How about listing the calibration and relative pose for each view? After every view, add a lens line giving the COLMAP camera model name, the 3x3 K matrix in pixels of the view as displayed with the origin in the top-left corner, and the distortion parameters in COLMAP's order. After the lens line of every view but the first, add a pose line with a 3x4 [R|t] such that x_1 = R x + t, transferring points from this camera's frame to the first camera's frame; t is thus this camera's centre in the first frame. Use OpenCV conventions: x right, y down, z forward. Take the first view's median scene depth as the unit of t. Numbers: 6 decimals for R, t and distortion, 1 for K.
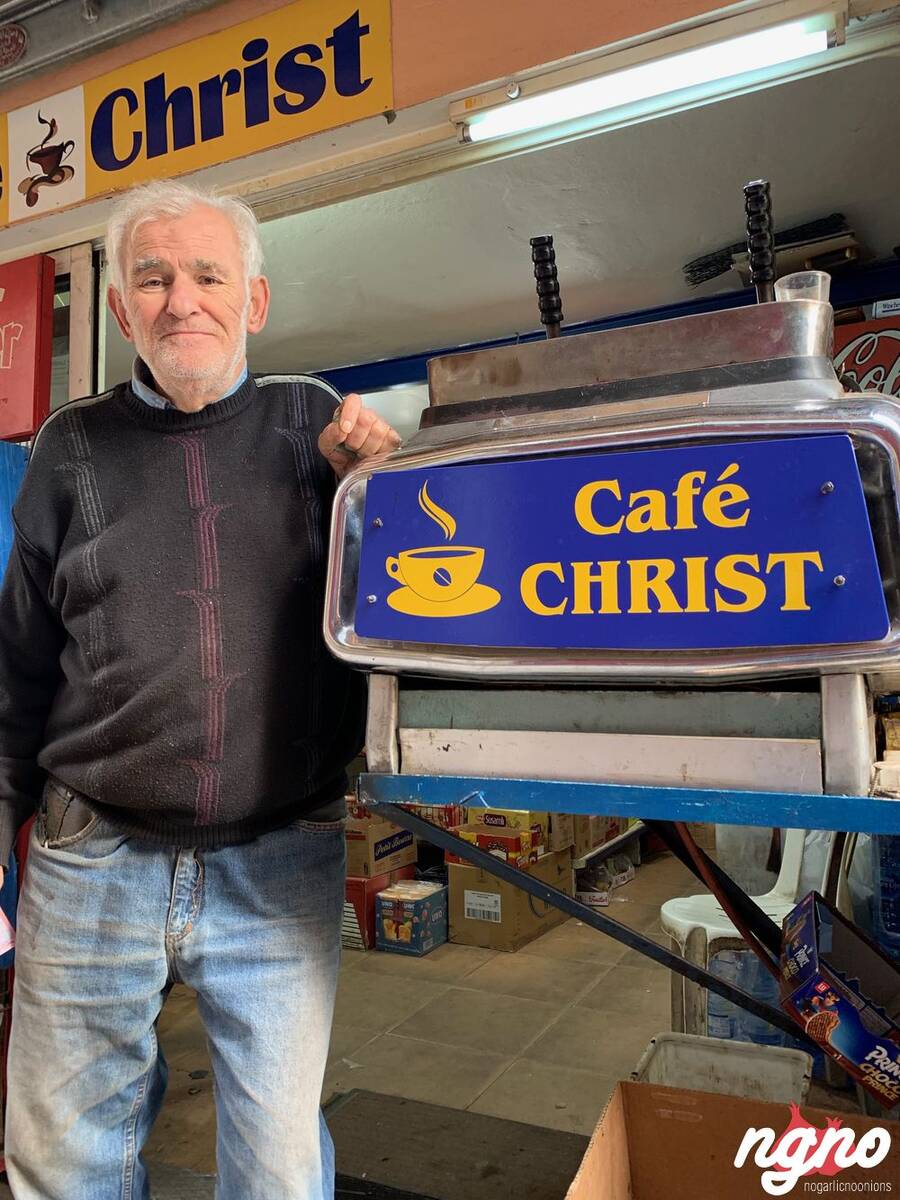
lens RADIAL K [[938.4, 0, 472.5], [0, 938.4, 601.0], [0, 0, 1]] dist [0.021818, -0.029101]
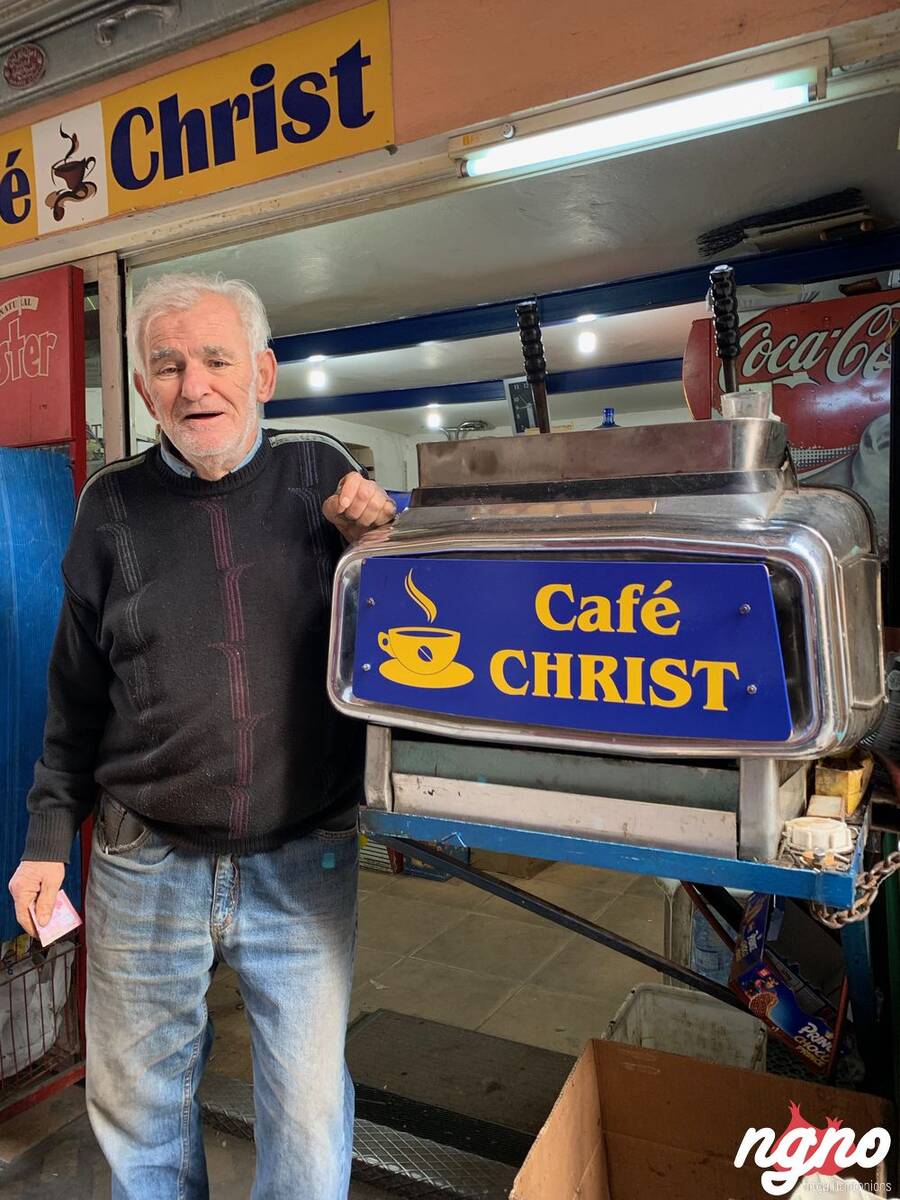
lens RADIAL K [[938.4, 0, 454.2], [0, 938.4, 618.8], [0, 0, 1]] dist [0.021818, -0.029101]
pose [[0.997995, 0.000333, -0.063294, 0.064862], [0.007971, 0.991365, 0.130892, -0.186012], [0.062791, -0.131134, 0.989374, -0.123520]]
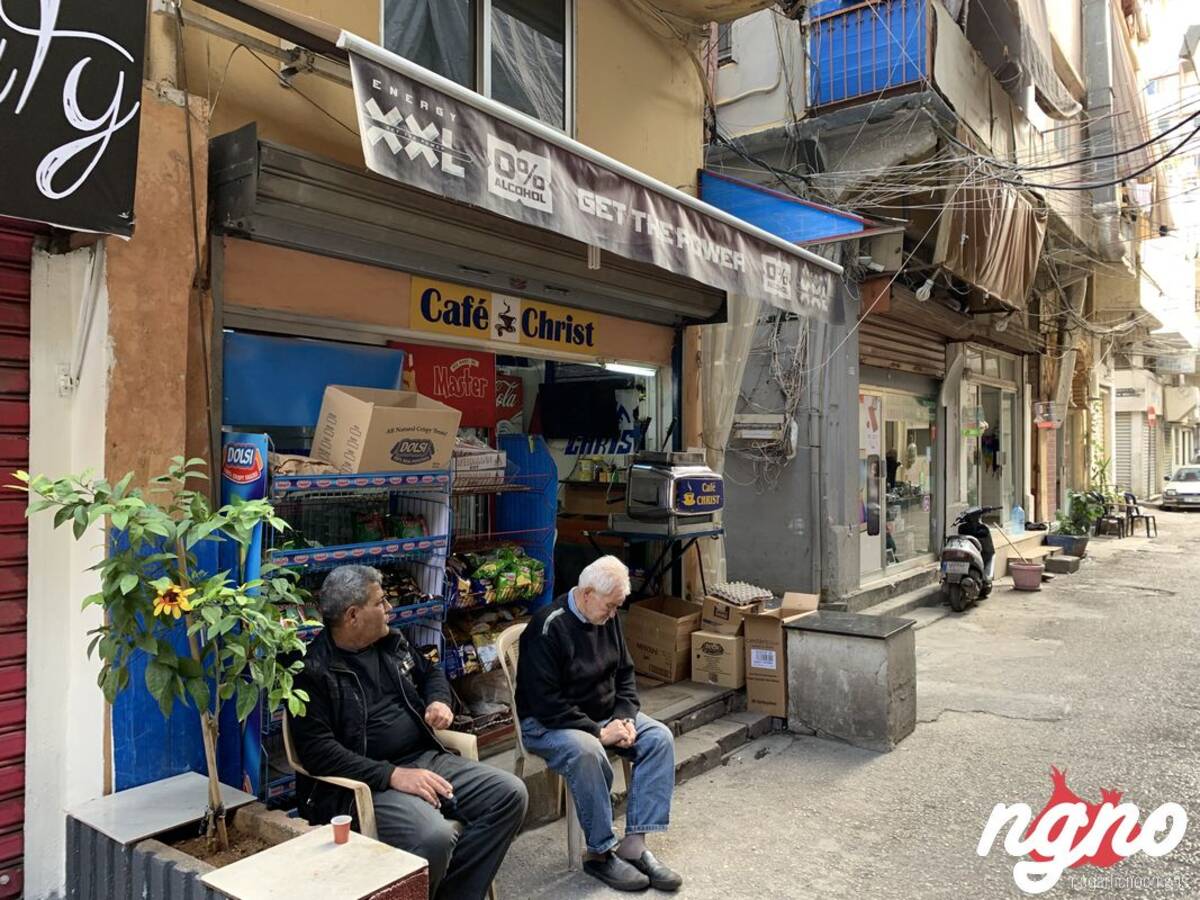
lens RADIAL K [[938.4, 0, 580.6], [0, 938.4, 448.3], [0, 0, 1]] dist [0.021818, -0.029101]
pose [[0.199004, 0.013529, 0.979905, -4.742553], [-0.072859, 0.997342, 0.001027, -0.235522], [-0.977286, -0.071599, 0.199461, 0.454418]]
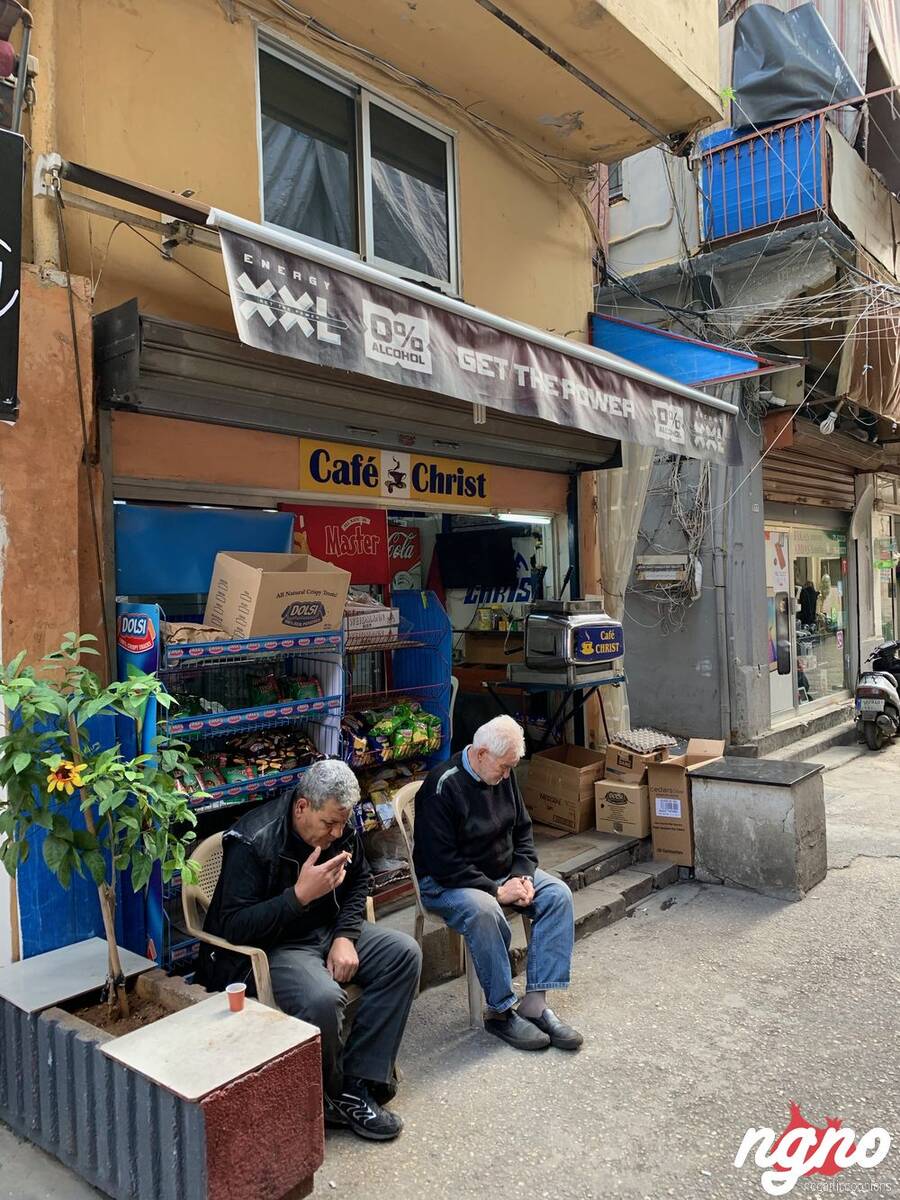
lens RADIAL K [[938.4, 0, 439.3], [0, 938.4, 594.4], [0, 0, 1]] dist [0.021818, -0.029101]
pose [[0.253186, -0.000235, 0.967418, -4.724920], [-0.040834, 0.999106, 0.010930, -0.303552], [-0.966555, -0.042270, 0.252950, 0.385886]]
